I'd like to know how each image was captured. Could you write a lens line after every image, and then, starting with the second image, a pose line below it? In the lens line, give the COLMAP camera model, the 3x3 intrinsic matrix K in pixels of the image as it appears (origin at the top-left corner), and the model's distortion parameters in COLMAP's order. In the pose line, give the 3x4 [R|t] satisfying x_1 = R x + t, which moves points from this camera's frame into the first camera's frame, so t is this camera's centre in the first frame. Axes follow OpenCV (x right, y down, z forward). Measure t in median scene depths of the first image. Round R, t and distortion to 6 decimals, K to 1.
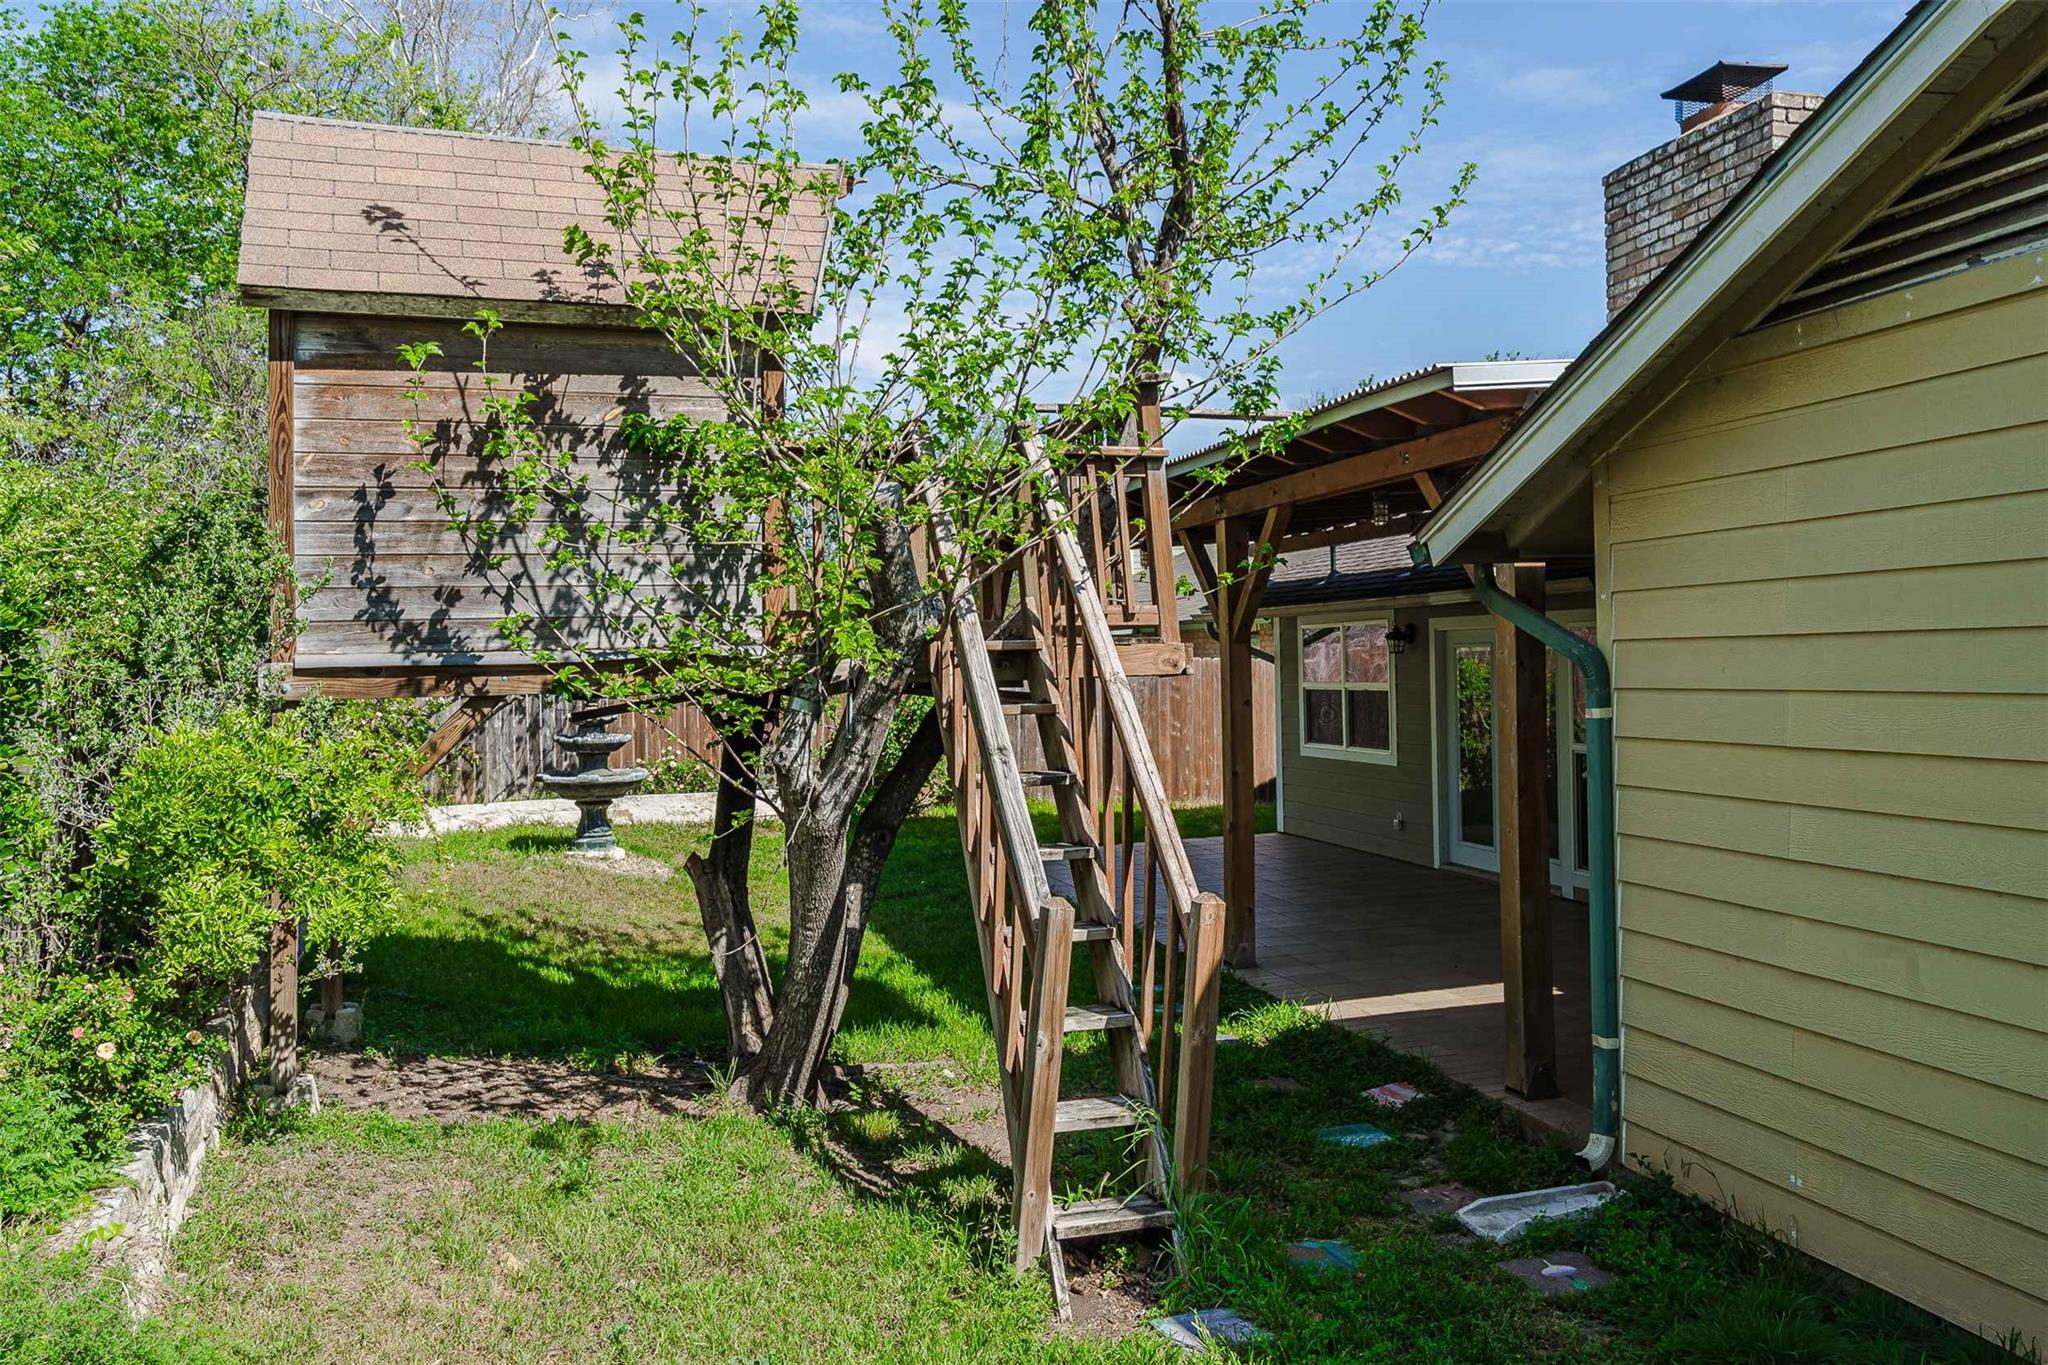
lens RADIAL K [[1602.6, 0, 1024.0], [0, 1602.6, 682.5], [0, 0, 1]] dist [0.050522, 0.000901]
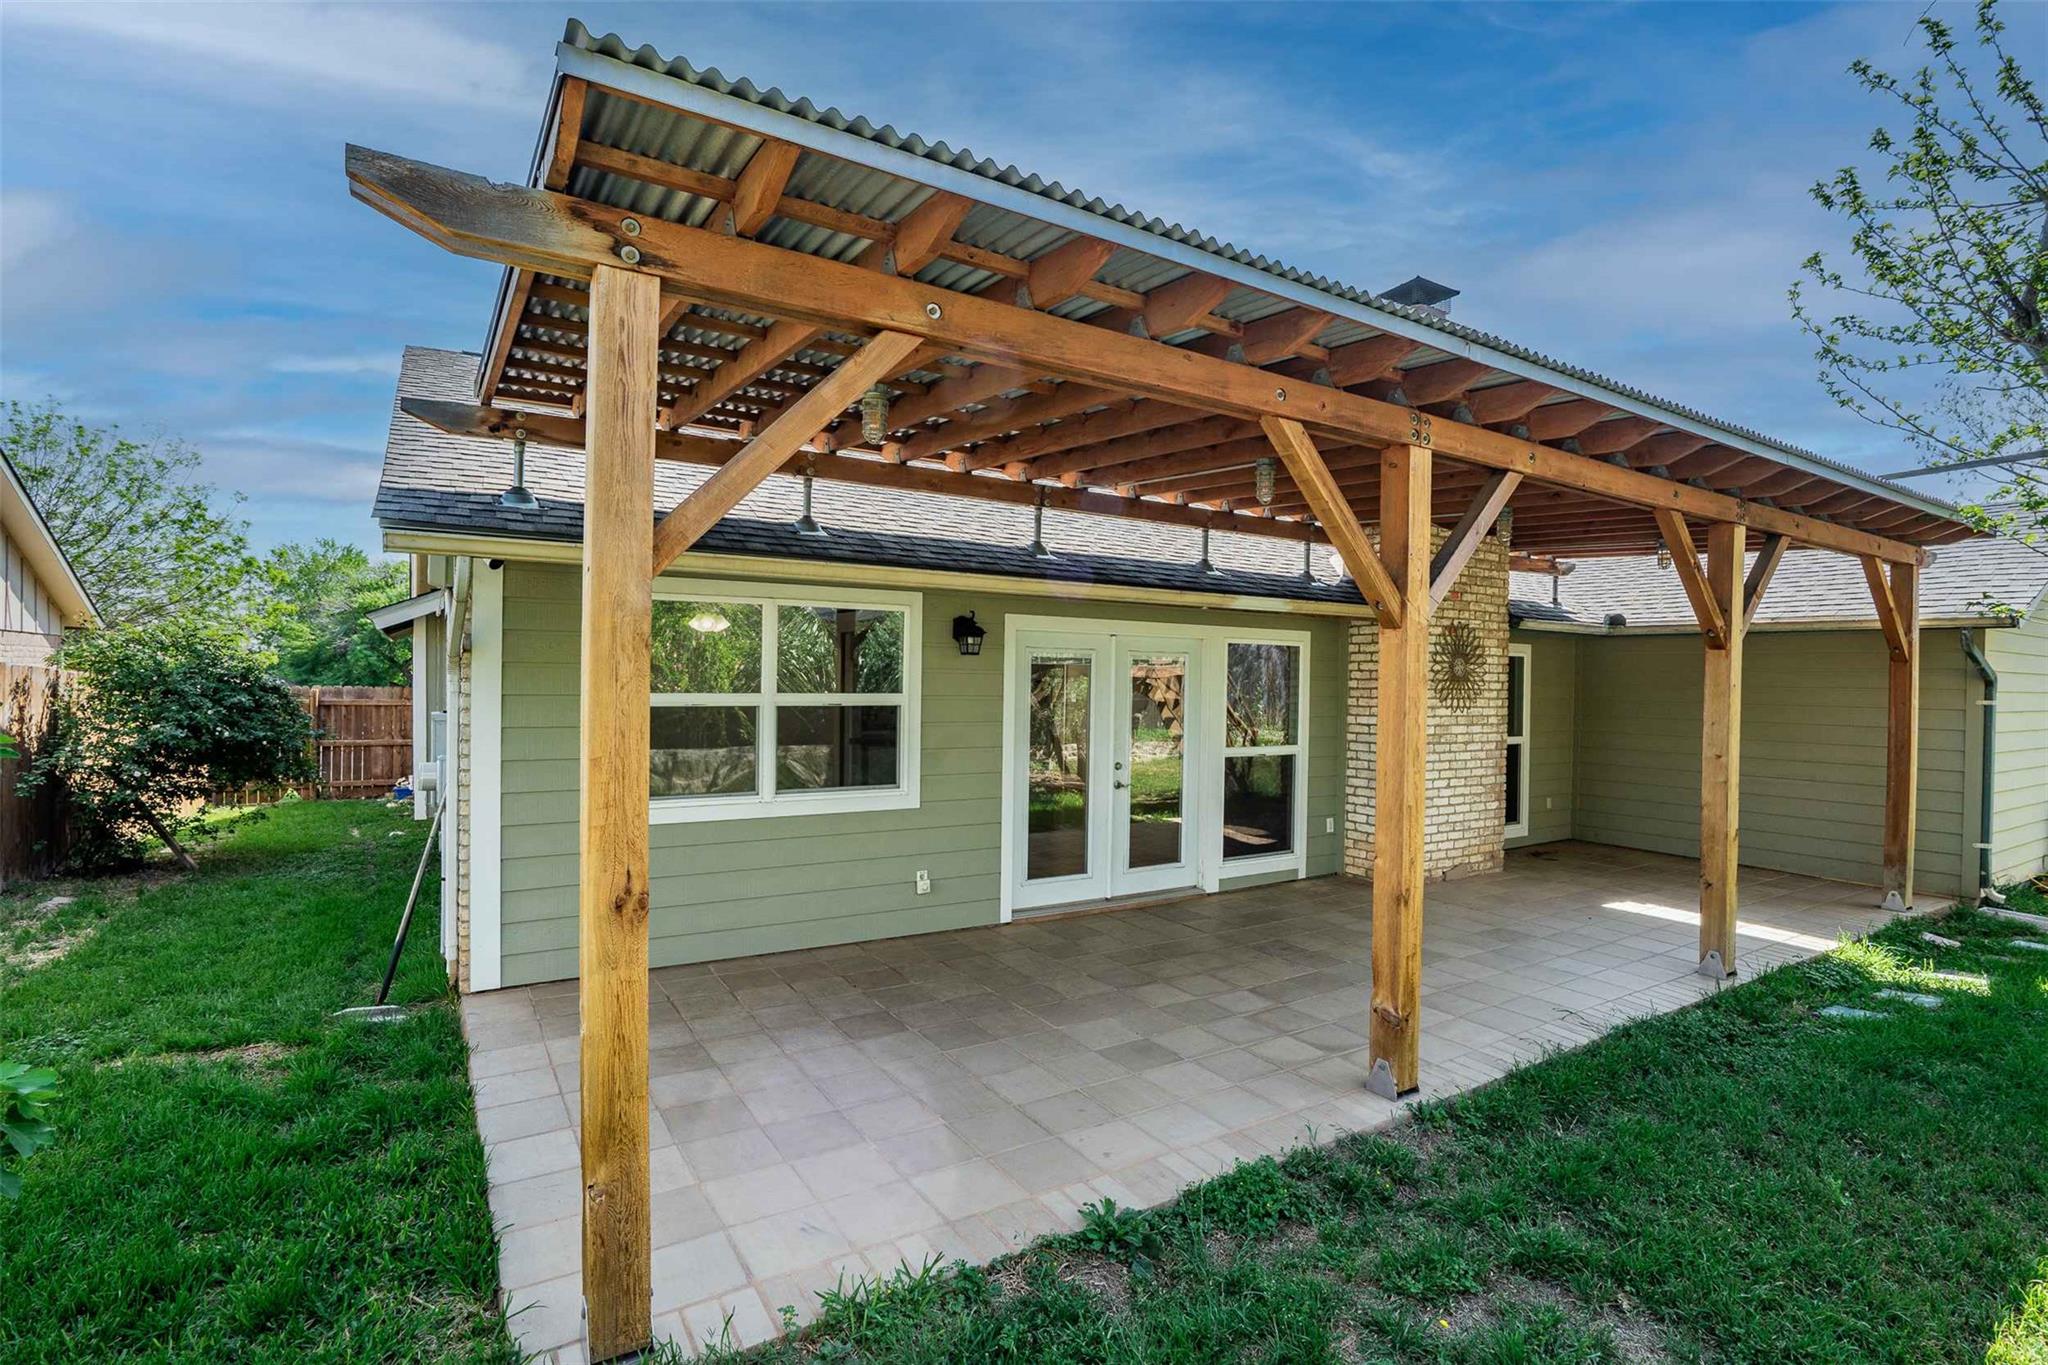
lens RADIAL K [[950.9, 0, 1020.2], [0, 950.9, 692.8], [0, 0, 1]] dist [-0.029944, 0.000168]
pose [[-0.282191, 0.011006, 0.959295, -0.422001], [0.006454, 0.999933, -0.009574, 0.008527], [-0.959336, 0.003489, -0.282243, 2.297941]]
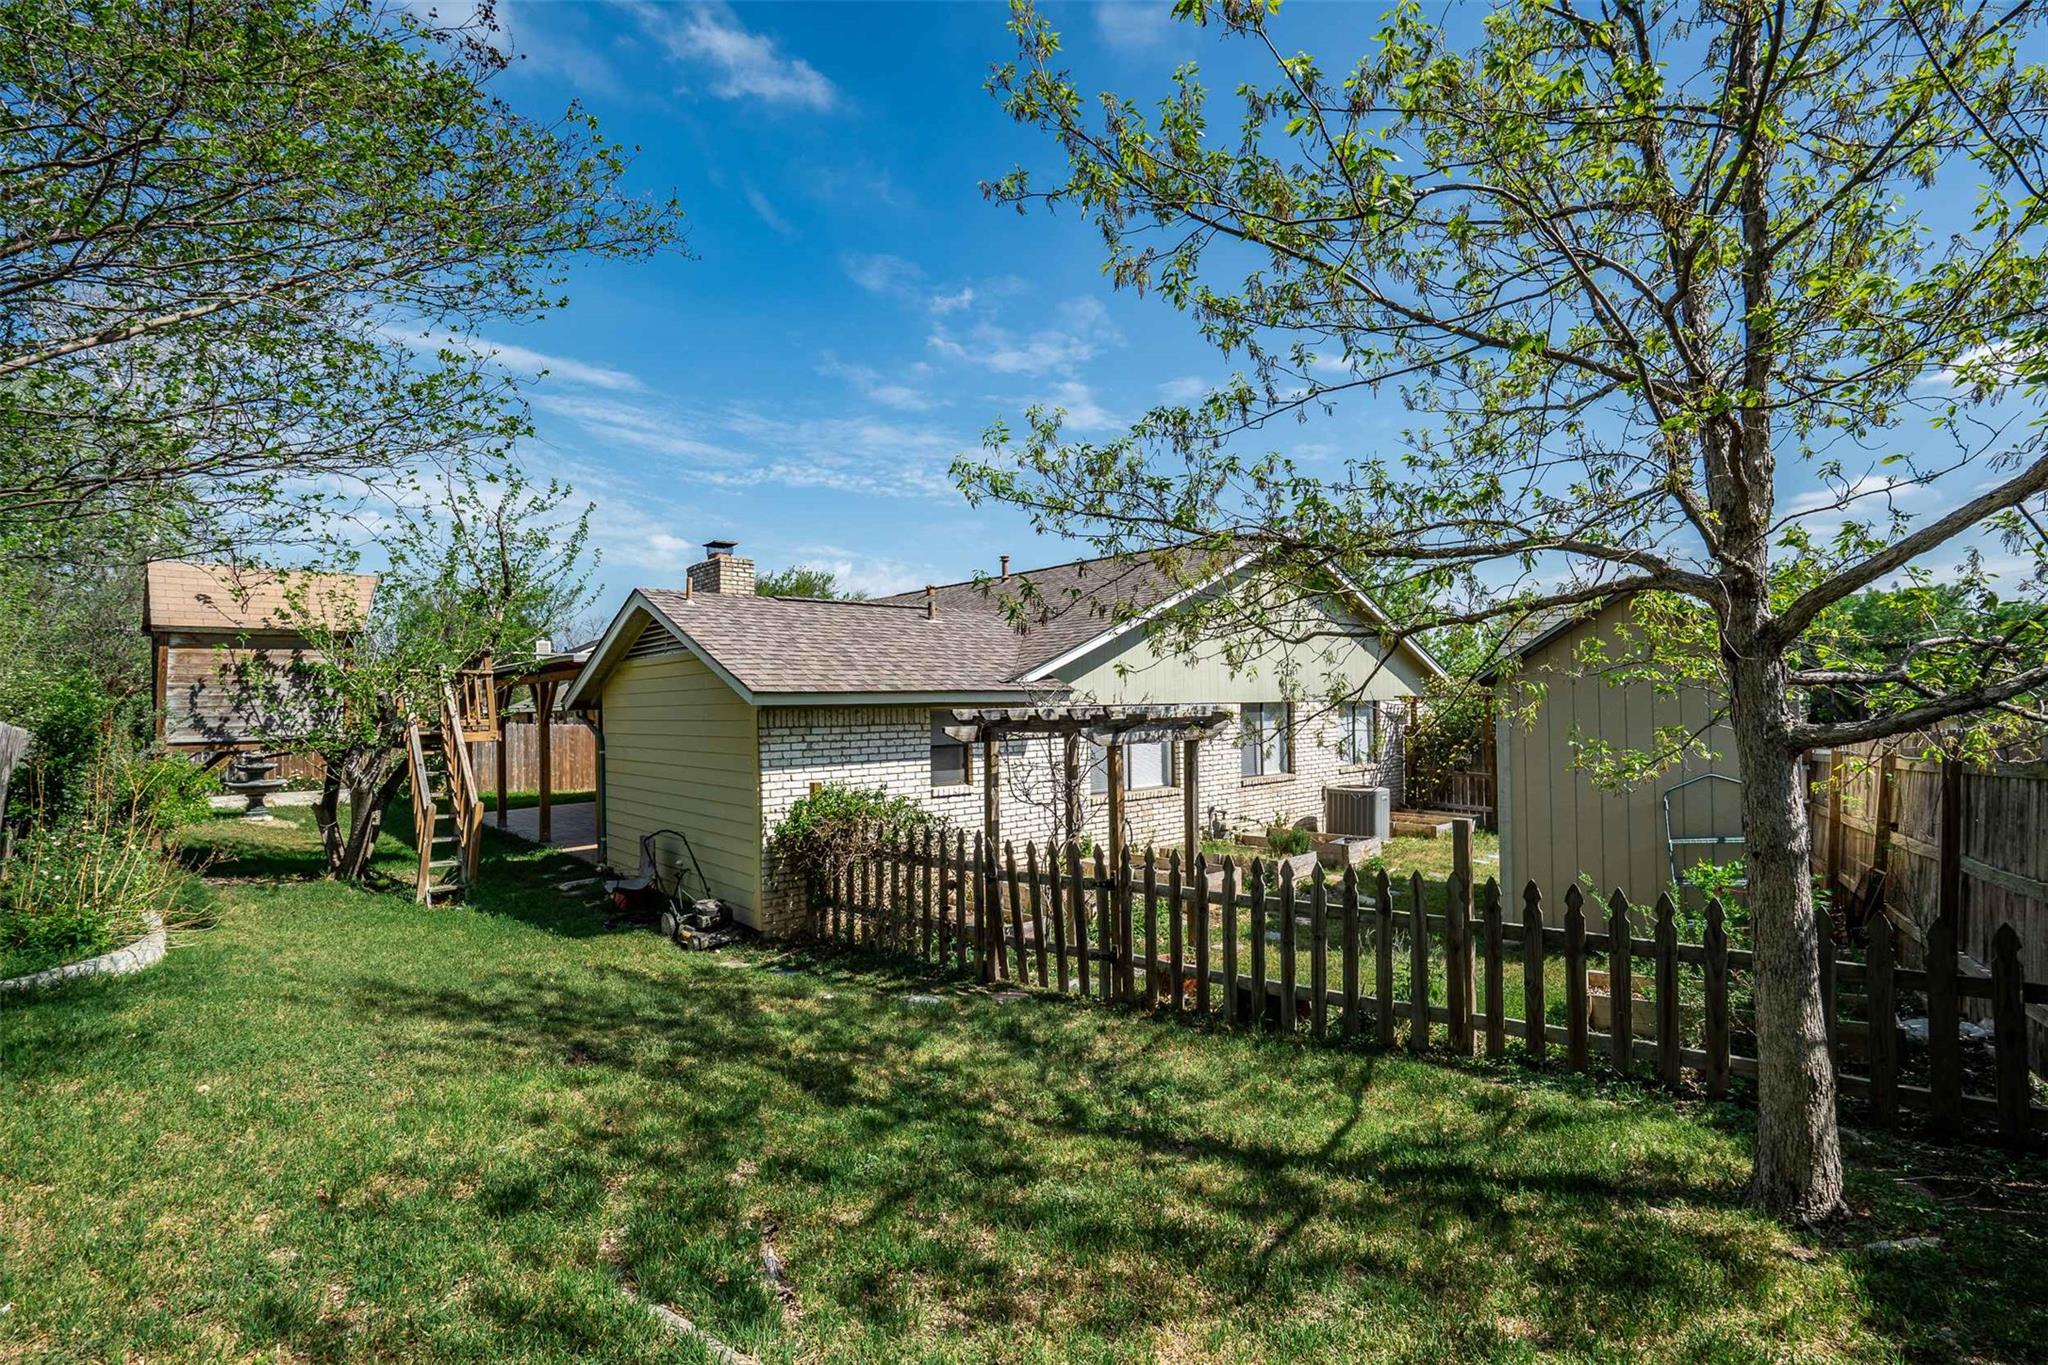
lens RADIAL K [[1002.9, 0, 1019.5], [0, 1002.9, 688.7], [0, 0, 1]] dist [0.000327, 0.000332]
pose [[0.913625, 0.012074, 0.406379, 0.256772], [0.002579, 0.999367, -0.035492, -0.039167], [-0.406550, 0.033474, 0.913015, -1.384541]]
